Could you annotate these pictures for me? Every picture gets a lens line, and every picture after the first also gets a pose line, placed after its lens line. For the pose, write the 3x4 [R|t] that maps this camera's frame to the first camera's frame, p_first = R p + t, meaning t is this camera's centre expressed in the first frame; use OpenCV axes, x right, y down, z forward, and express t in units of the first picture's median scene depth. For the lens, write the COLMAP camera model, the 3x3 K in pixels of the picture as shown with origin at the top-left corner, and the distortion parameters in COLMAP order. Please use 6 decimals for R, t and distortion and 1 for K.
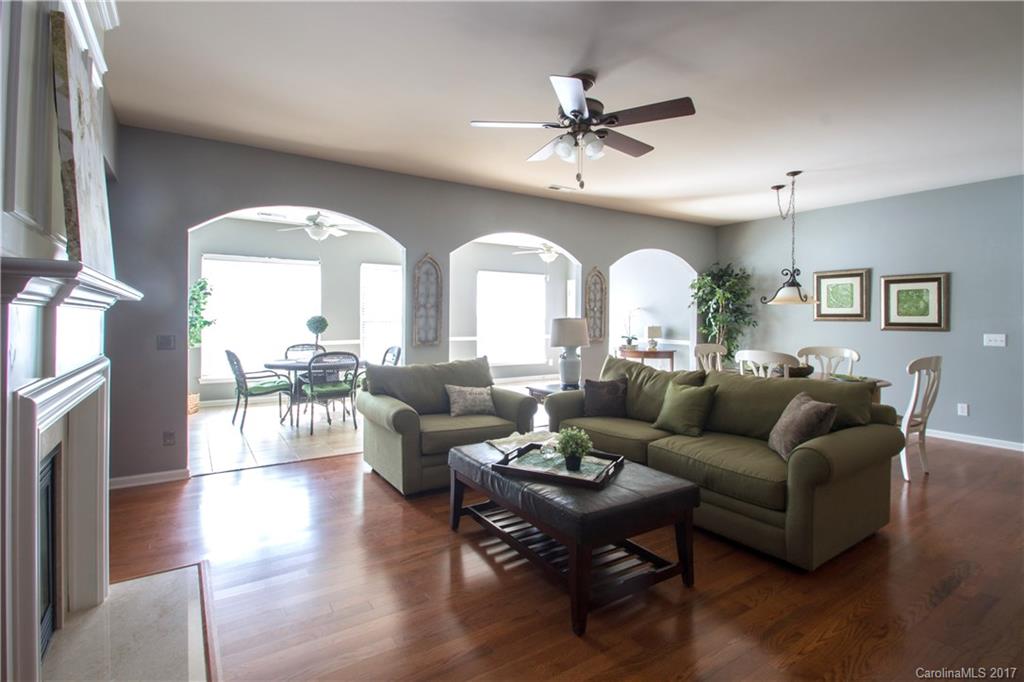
lens RADIAL K [[494.0, 0, 514.4], [0, 494.0, 314.3], [0, 0, 1]] dist [-0.002933, -0.001180]
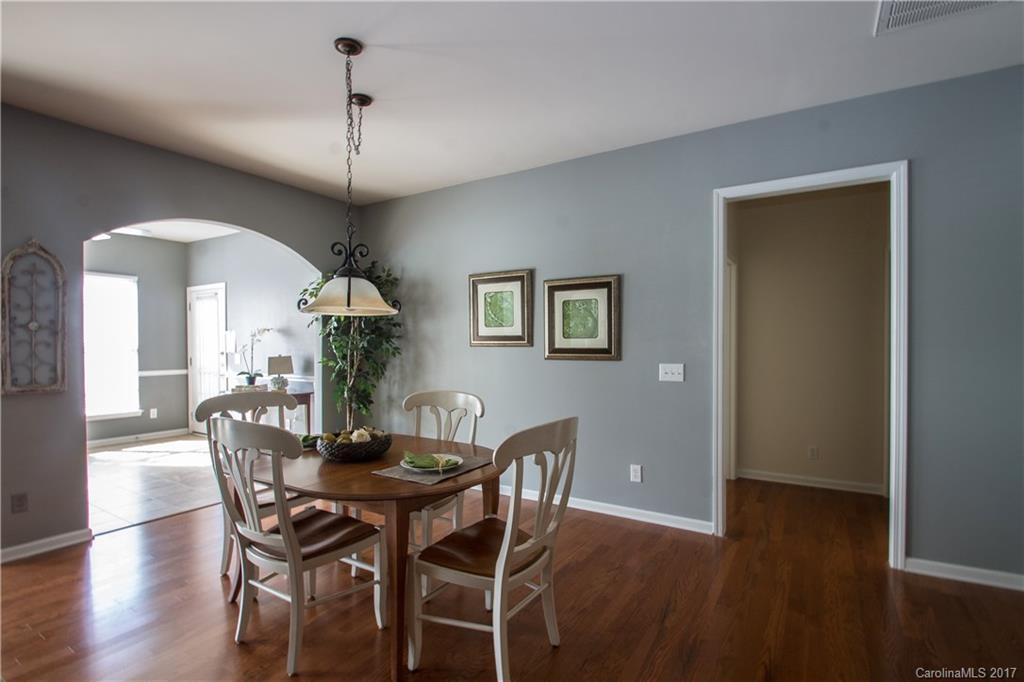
lens RADIAL K [[493.3, 0, 512.0], [0, 493.3, 341.0], [0, 0, 1]] dist [-0.000395, -0.000281]
pose [[0.912038, -0.004117, 0.410085, 0.425654], [0.003084, 0.999990, 0.003179, 0.004310], [-0.410094, -0.001634, 0.912042, 0.400347]]
